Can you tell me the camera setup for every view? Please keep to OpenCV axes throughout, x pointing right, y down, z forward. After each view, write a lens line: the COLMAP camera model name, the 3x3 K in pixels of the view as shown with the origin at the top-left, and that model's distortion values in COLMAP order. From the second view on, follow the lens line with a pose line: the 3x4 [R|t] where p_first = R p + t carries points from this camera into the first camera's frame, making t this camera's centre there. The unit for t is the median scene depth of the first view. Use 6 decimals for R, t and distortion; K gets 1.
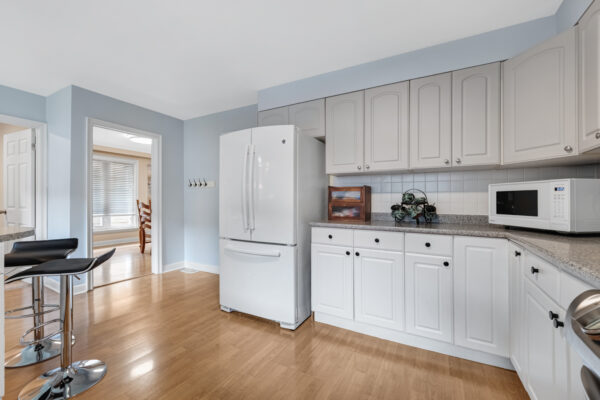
lens RADIAL K [[247.9, 0, 305.5], [0, 247.9, 204.0], [0, 0, 1]] dist [-0.016149, 0.001957]
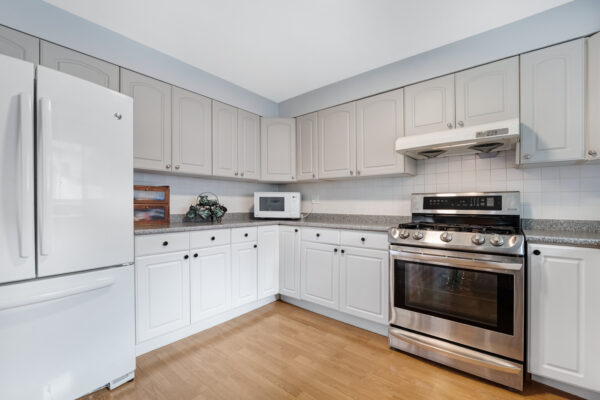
lens RADIAL K [[247.9, 0, 289.0], [0, 247.9, 205.5], [0, 0, 1]] dist [-0.016149, 0.001957]
pose [[0.227244, -0.008935, 0.973797, -0.690848], [0.004610, 0.999957, 0.008099, -0.006884], [-0.973827, 0.002648, 0.227275, 0.411004]]
